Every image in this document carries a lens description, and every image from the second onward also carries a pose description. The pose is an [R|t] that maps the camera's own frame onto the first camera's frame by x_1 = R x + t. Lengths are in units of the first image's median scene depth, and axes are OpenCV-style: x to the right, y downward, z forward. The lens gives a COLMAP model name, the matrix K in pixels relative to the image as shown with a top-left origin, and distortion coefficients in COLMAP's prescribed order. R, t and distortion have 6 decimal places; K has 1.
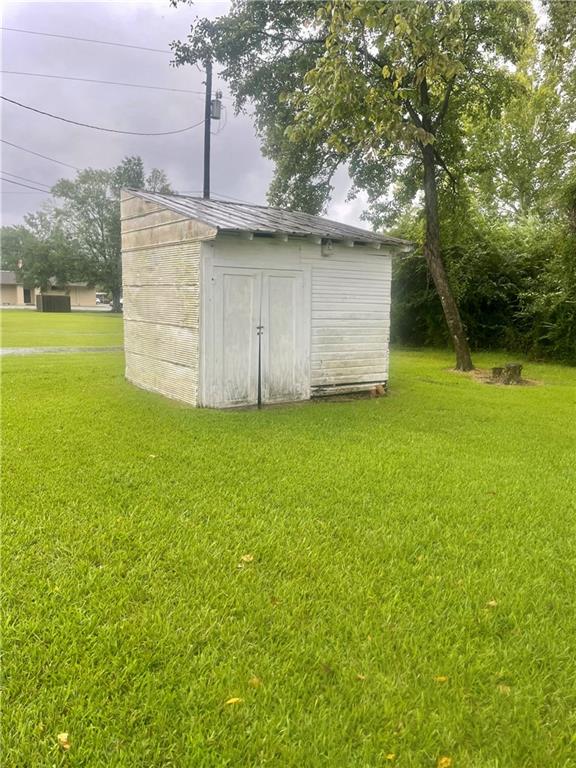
lens RADIAL K [[580.9, 0, 288.0], [0, 580.9, 384.0], [0, 0, 1]] dist [0.033530, -0.000521]
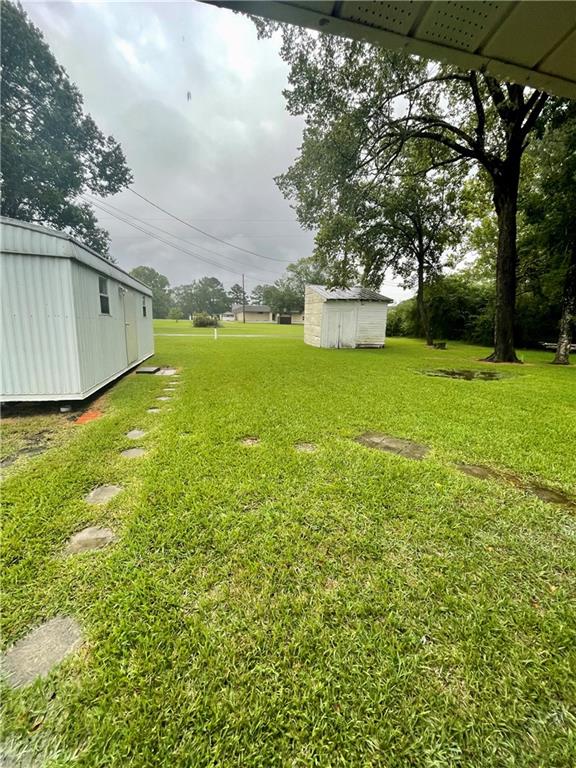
lens RADIAL K [[313.3, 0, 288.0], [0, 313.3, 384.0], [0, 0, 1]] dist [0.000465, 0.000076]
pose [[0.933760, 0.071829, -0.350617, 0.202853], [-0.049907, 0.996214, 0.071176, 0.076914], [0.354403, -0.048963, 0.933810, -0.522937]]
